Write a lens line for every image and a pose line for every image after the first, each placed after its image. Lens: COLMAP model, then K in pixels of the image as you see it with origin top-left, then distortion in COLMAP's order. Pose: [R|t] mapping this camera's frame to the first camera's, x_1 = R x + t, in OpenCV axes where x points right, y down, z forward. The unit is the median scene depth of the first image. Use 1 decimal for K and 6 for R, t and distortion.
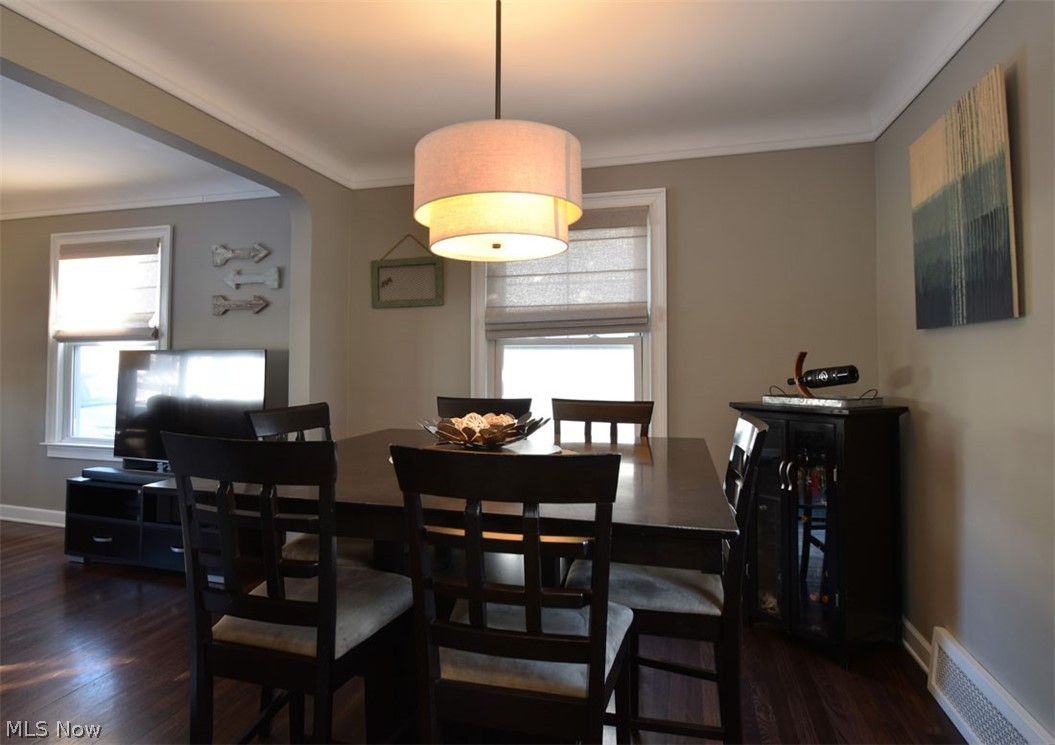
lens RADIAL K [[563.7, 0, 524.8], [0, 563.7, 370.2], [0, 0, 1]] dist [-0.005711, -0.001176]
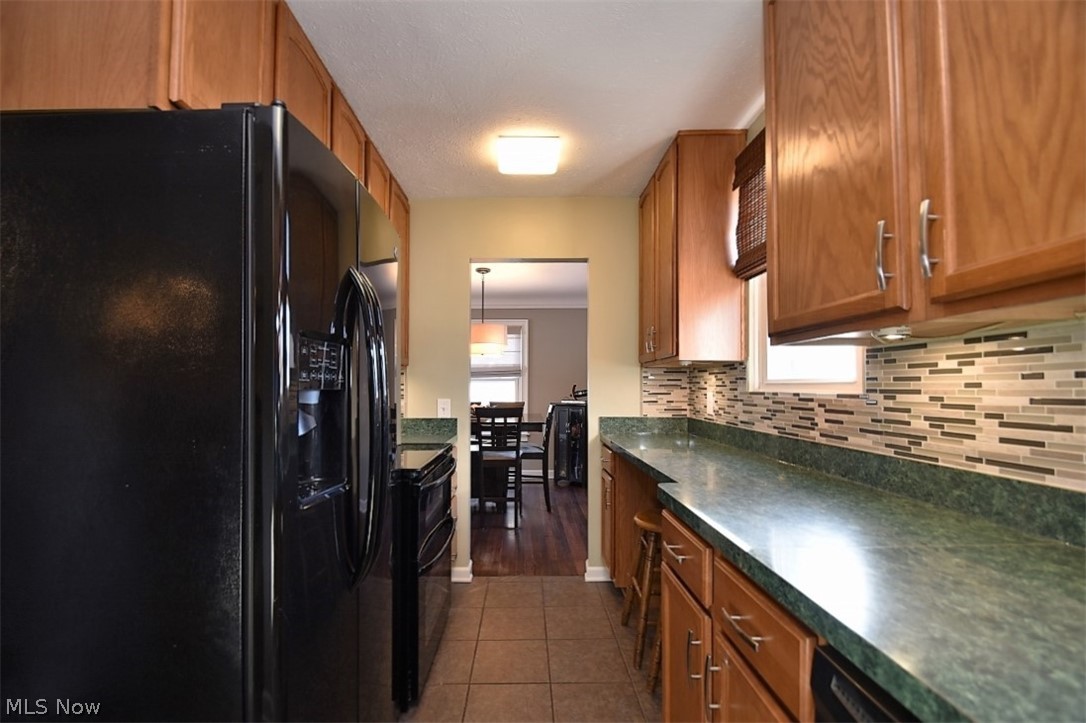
lens RADIAL K [[483.6, 0, 532.4], [0, 483.6, 378.3], [0, 0, 1]] dist [0.000110, 0.000088]
pose [[0.962810, 0.010797, 0.269963, -0.381967], [-0.004866, 0.999732, -0.022630, -0.010002], [-0.270135, 0.020475, 0.962605, -1.325661]]
